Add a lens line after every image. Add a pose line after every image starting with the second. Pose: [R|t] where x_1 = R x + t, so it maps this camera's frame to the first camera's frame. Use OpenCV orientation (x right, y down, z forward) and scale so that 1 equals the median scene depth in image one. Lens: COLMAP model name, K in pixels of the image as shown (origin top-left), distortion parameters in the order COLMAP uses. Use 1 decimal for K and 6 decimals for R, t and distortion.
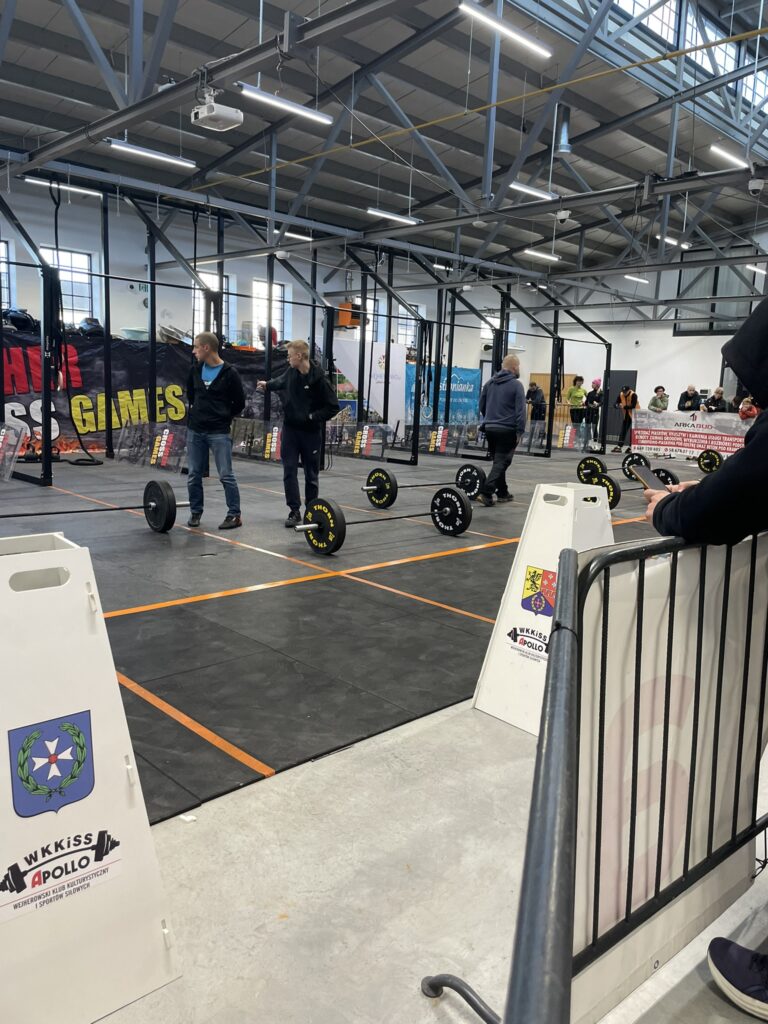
lens RADIAL K [[779.8, 0, 384.0], [0, 779.8, 512.0], [0, 0, 1]] dist [-0.002383, -0.006951]
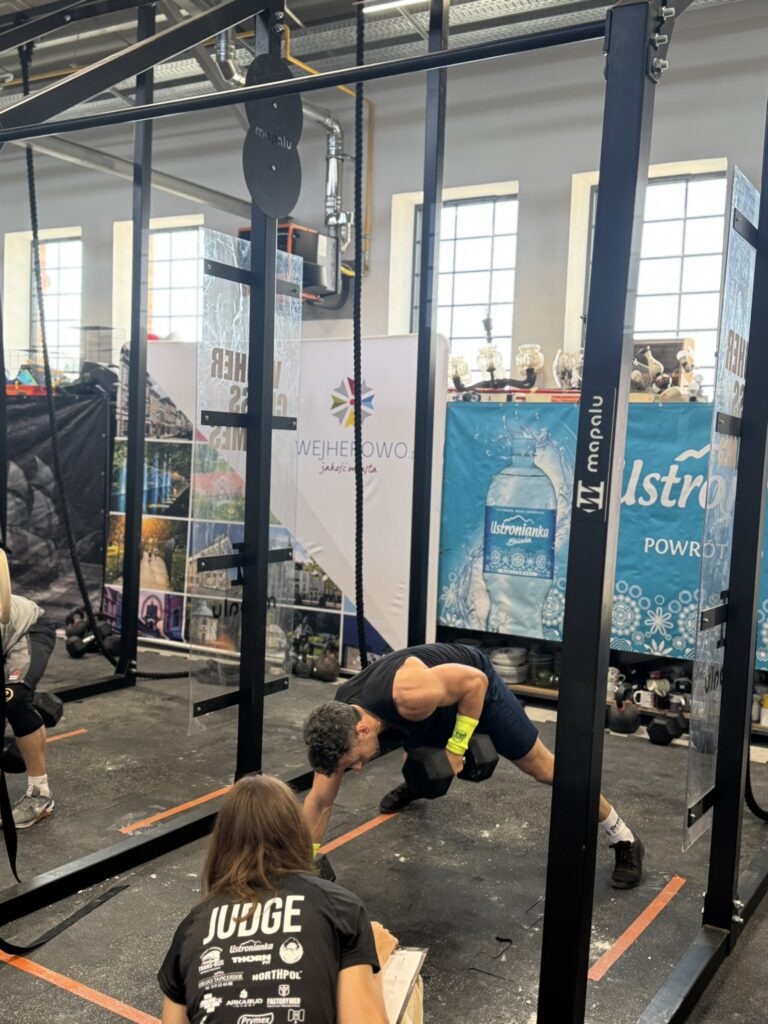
lens RADIAL K [[1075.2, 0, 384.0], [0, 1075.2, 512.0], [0, 0, 1]] dist [0.147058, -0.344163]
pose [[0.252862, 0.027330, -0.967116, 0.421924], [-0.176022, 0.984218, -0.018209, -0.155783], [0.951355, 0.174838, 0.253682, 0.976593]]
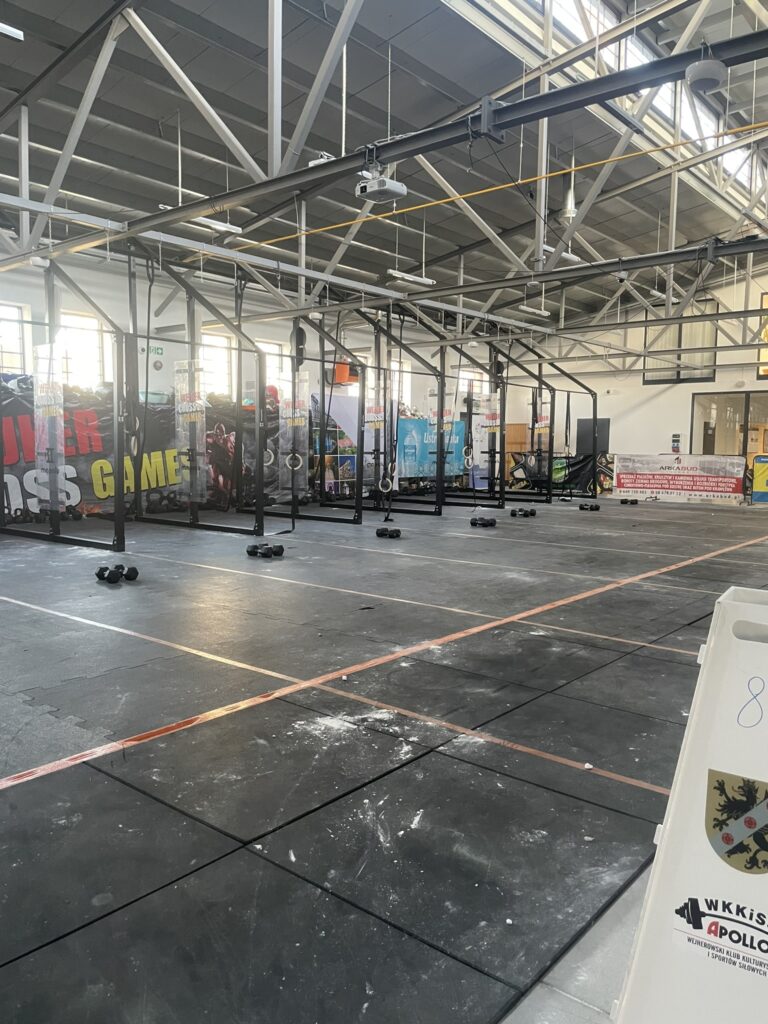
lens RADIAL K [[779.8, 0, 384.0], [0, 779.8, 512.0], [0, 0, 1]] dist [-0.002383, -0.006951]
pose [[0.994012, -0.041186, 0.101209, -0.107151], [0.047792, 0.996822, -0.063735, -0.003917], [-0.098263, 0.068190, 0.992822, -0.001968]]
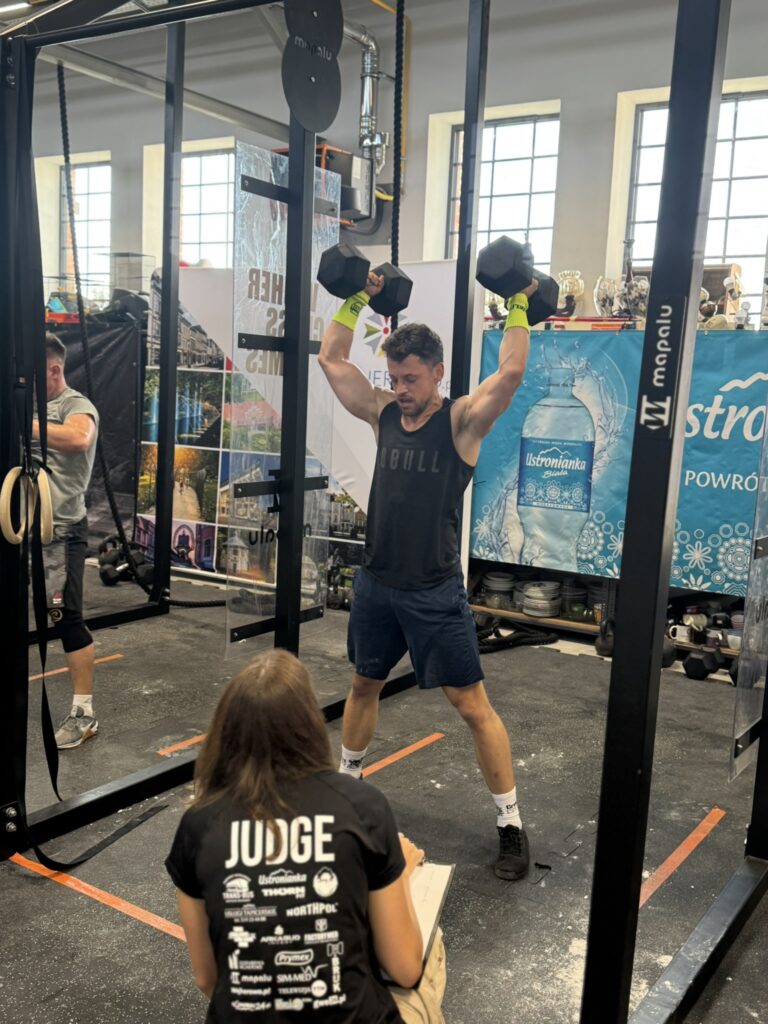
lens RADIAL K [[1078.6, 0, 373.9], [0, 1078.6, 509.5], [0, 0, 1]] dist [0.150528, -0.384139]
pose [[0.220061, 0.084423, -0.971826, 0.418349], [-0.184665, 0.981839, 0.043477, -0.153337], [0.957847, 0.169895, 0.231655, 0.975153]]
